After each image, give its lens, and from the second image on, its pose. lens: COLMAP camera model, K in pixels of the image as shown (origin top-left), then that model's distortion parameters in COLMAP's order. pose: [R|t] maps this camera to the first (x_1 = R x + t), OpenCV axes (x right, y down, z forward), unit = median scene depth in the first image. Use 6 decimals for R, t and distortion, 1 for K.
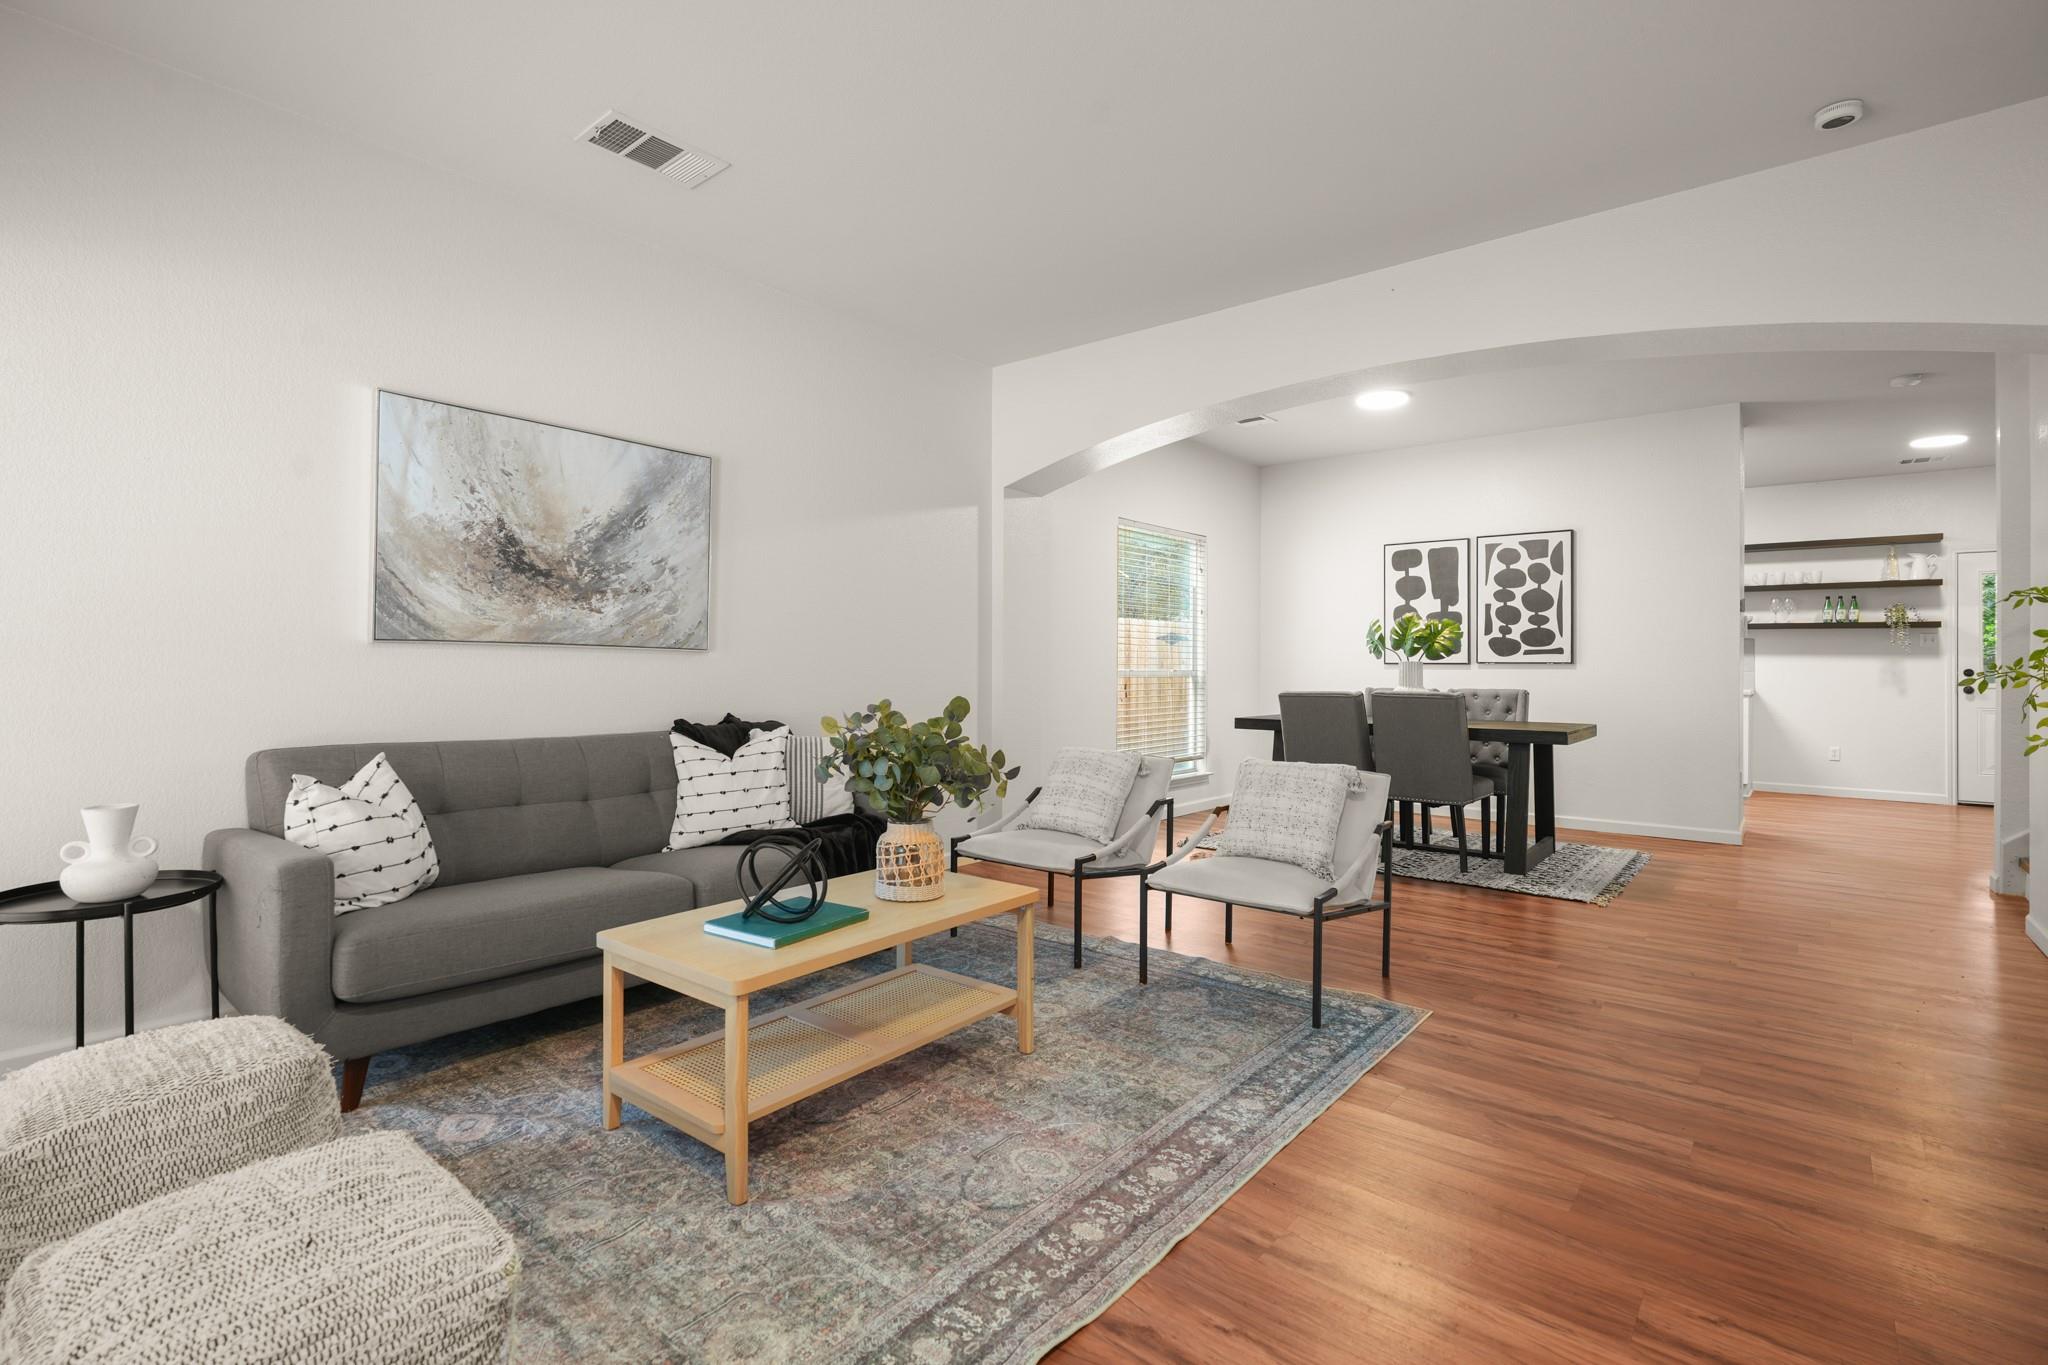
lens RADIAL K [[948.6, 0, 1028.7], [0, 948.6, 646.8], [0, 0, 1]] dist [-0.002212, -0.000307]
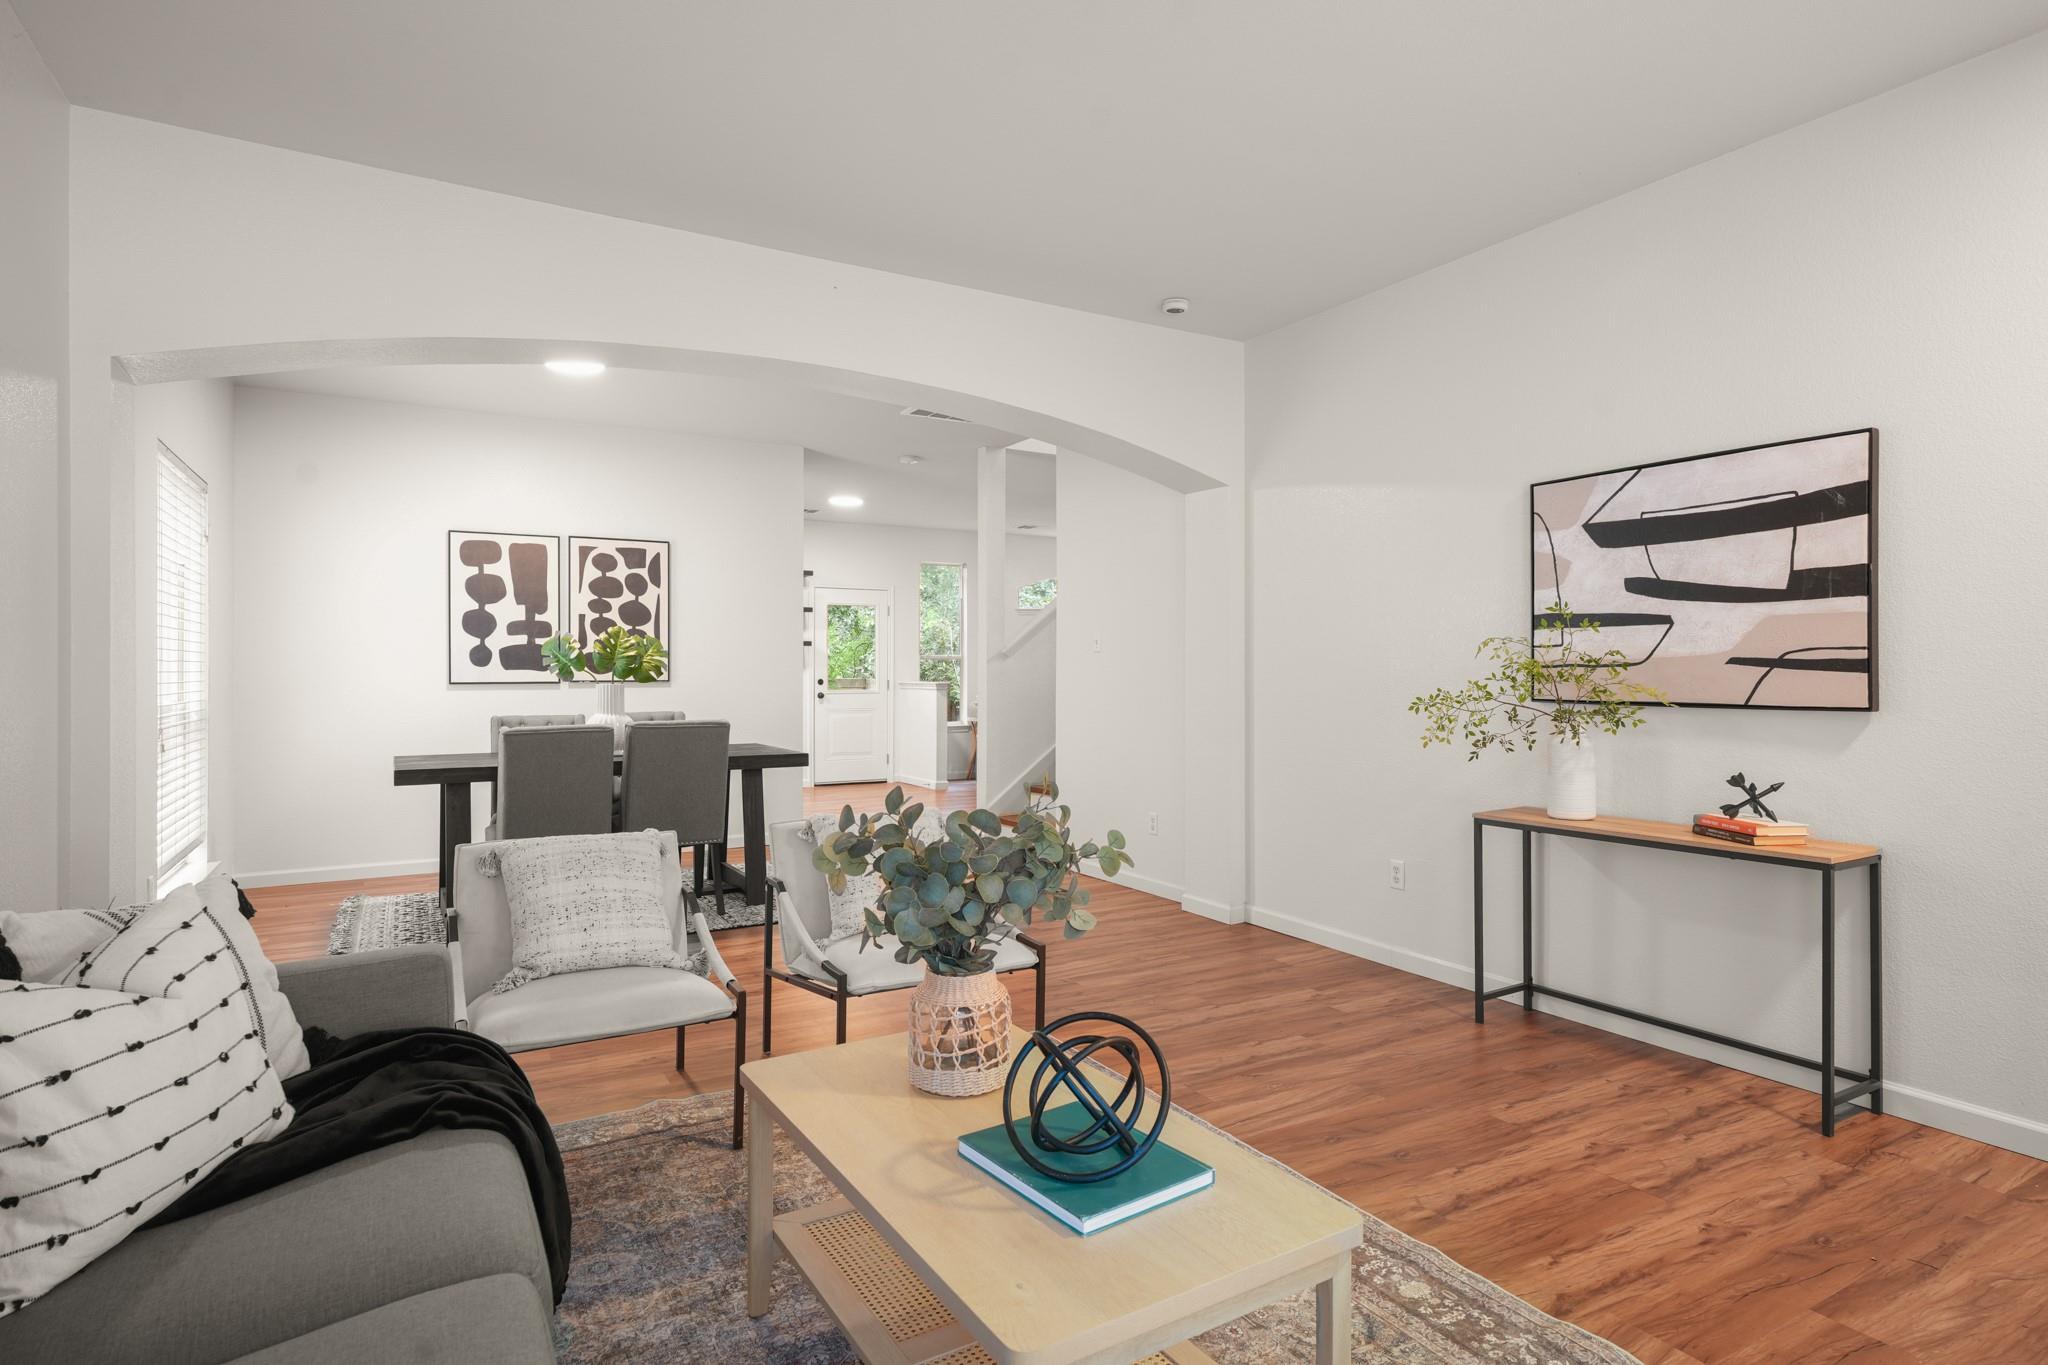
lens RADIAL K [[1080.2, 0, 1022.8], [0, 1080.2, 663.0], [0, 0, 1]] dist [-0.001215, -0.000113]
pose [[0.351145, 0.000621, 0.936321, -0.545469], [-0.016087, 0.999856, 0.005370, -0.021417], [-0.936183, -0.016948, 0.351104, 0.471866]]
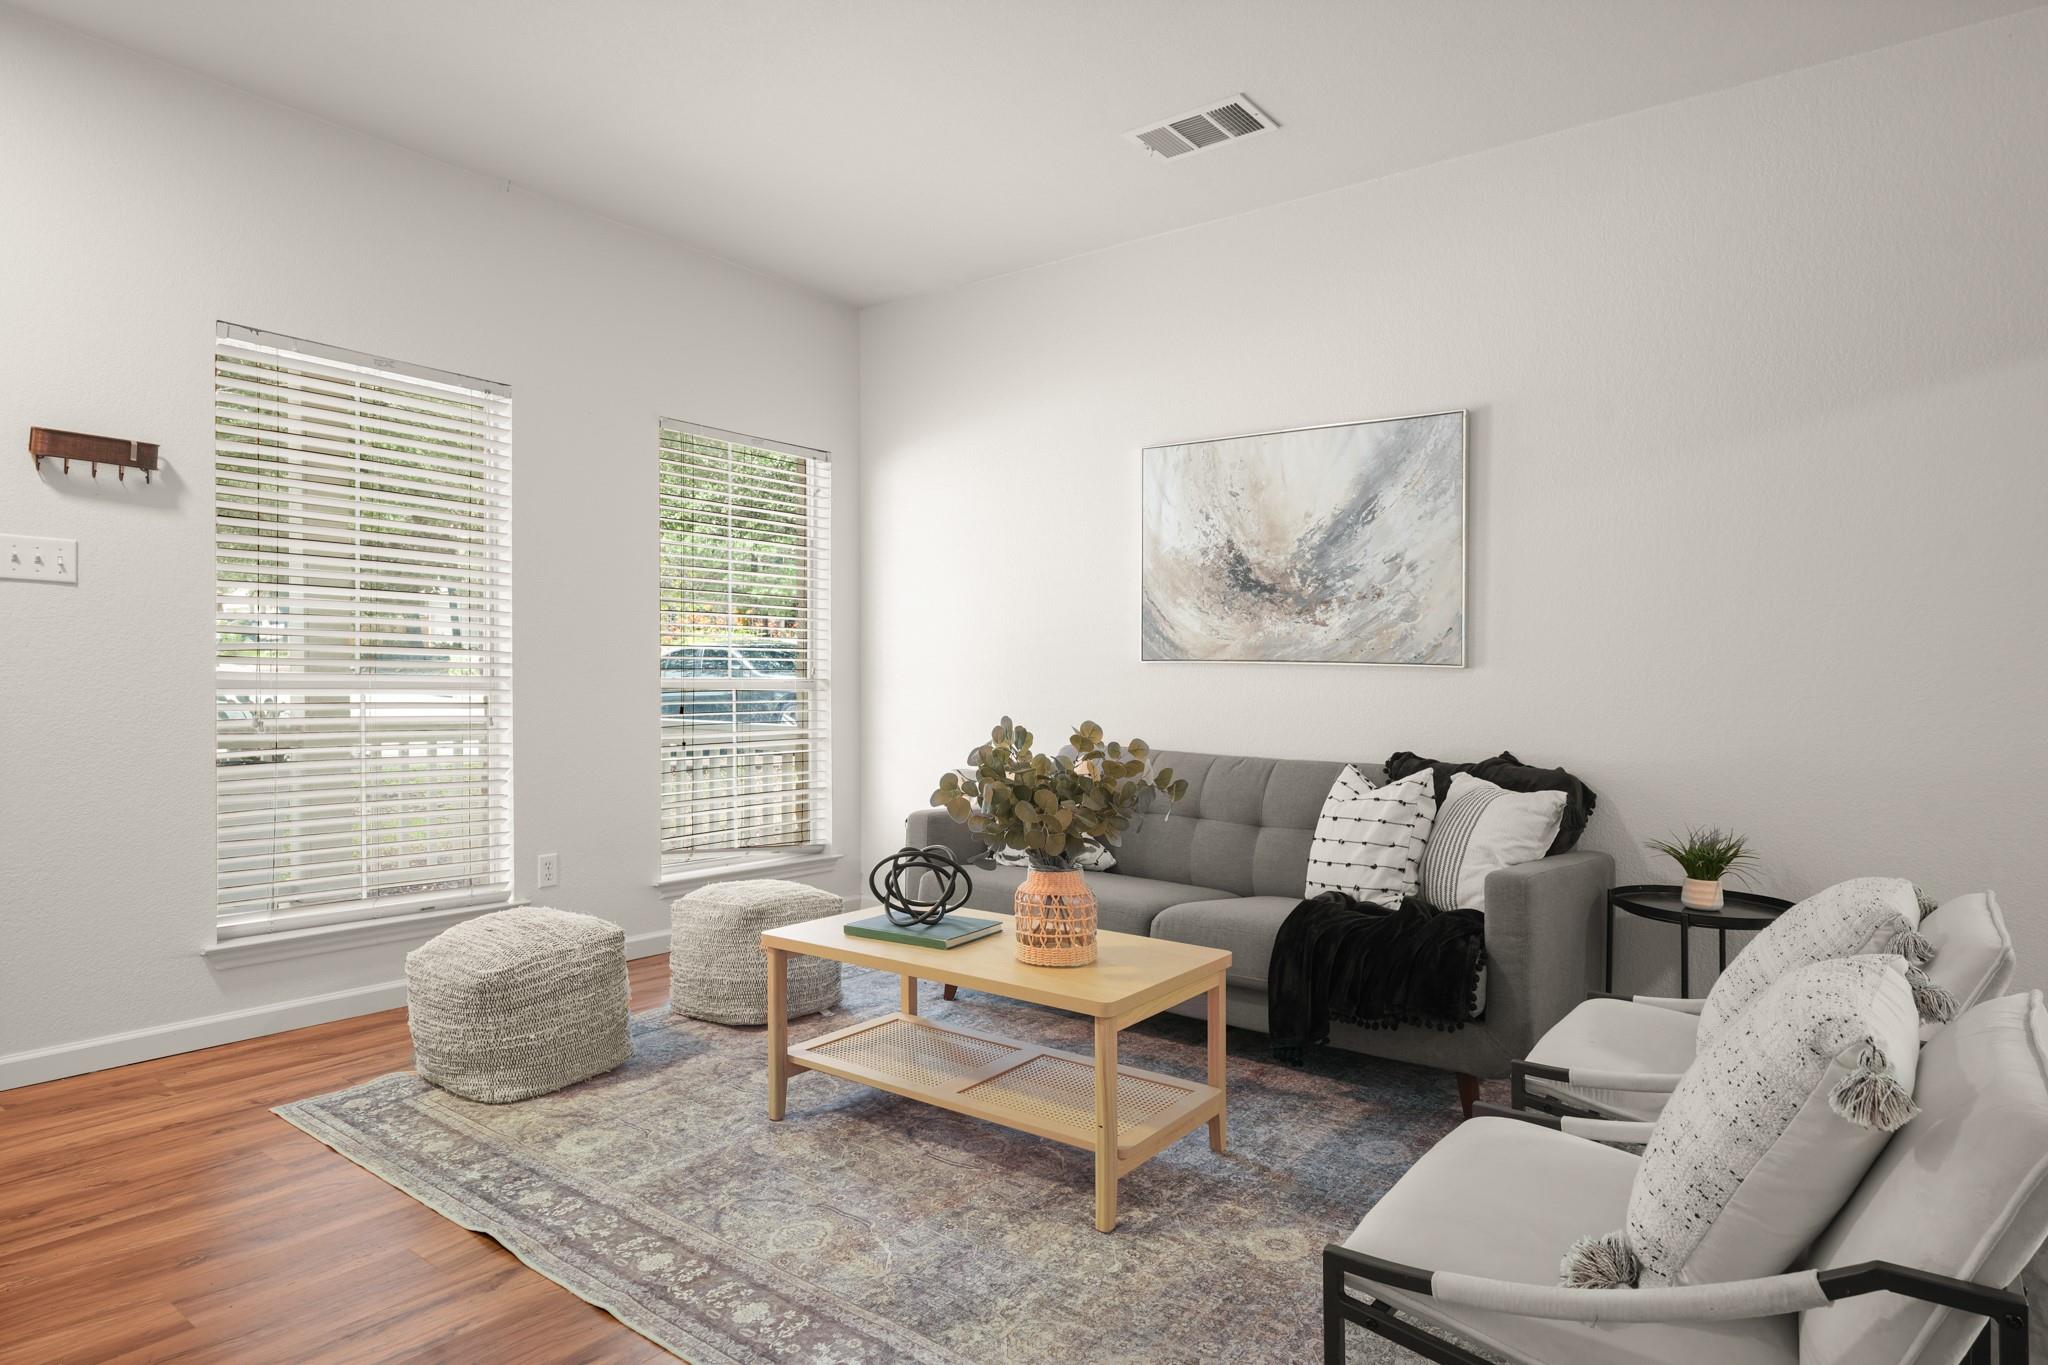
lens RADIAL K [[1164.1, 0, 1025.6], [0, 1164.1, 673.5], [0, 0, 1]] dist [-0.034678, 0.049594]
pose [[0.034166, -0.009683, -0.999369, 0.592395], [0.007942, 0.999924, -0.009416, 0.016487], [0.999385, -0.007616, 0.034241, 0.633330]]
